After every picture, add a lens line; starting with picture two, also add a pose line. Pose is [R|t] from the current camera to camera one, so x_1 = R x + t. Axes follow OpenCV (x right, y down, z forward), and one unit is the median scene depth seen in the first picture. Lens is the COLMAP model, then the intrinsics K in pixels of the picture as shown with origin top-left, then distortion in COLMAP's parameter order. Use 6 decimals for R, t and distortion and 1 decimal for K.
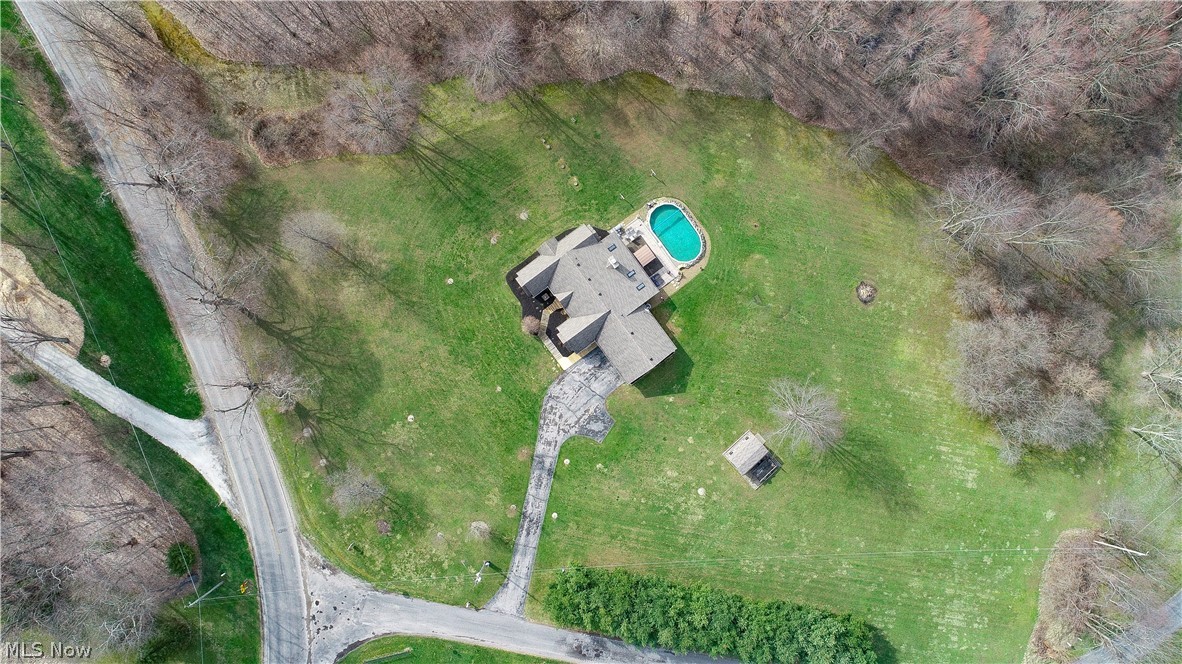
lens RADIAL K [[786.8, 0, 589.8], [0, 786.8, 330.5], [0, 0, 1]] dist [0.005552, 0.004162]
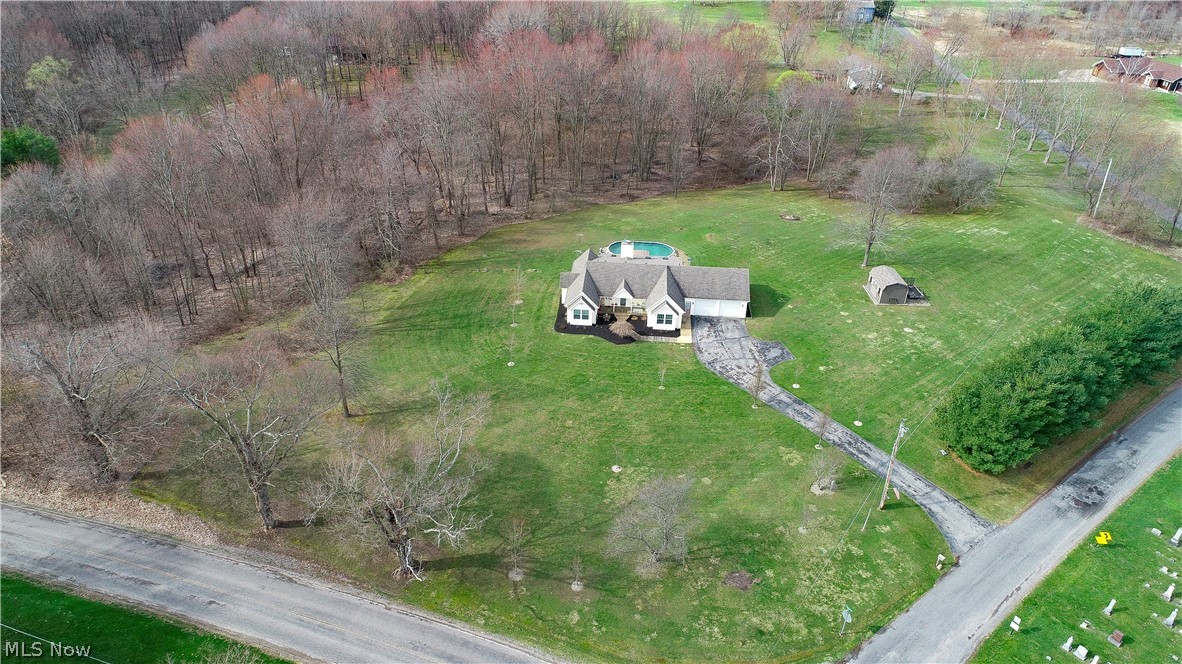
lens RADIAL K [[786.8, 0, 589.6], [0, 786.8, 329.1], [0, 0, 1]] dist [0.005552, 0.004162]
pose [[0.655607, -0.399299, 0.640889, -0.607471], [0.755082, 0.352796, -0.552617, 0.409298], [-0.005444, 0.846224, 0.532800, 0.562513]]
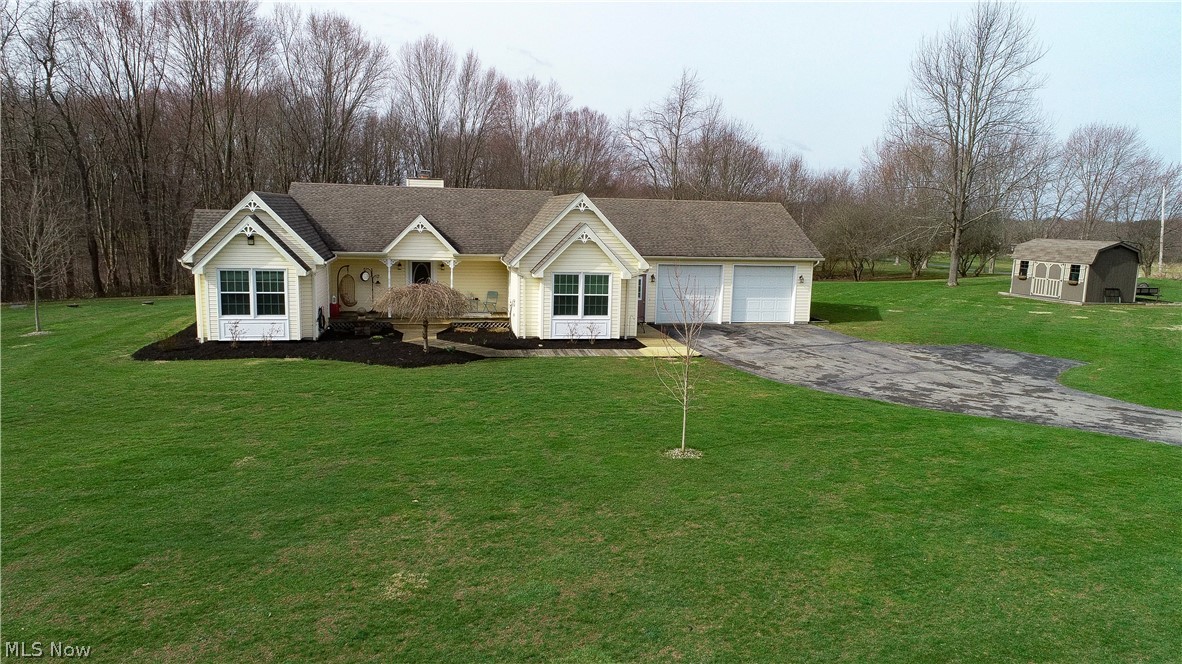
lens RADIAL K [[786.8, 0, 587.5], [0, 786.8, 333.3], [0, 0, 1]] dist [0.005552, 0.004162]
pose [[0.432500, -0.146051, 0.889726, -0.228408], [0.901483, 0.088100, -0.423753, 0.110765], [-0.016495, 0.985346, 0.169766, 0.959937]]
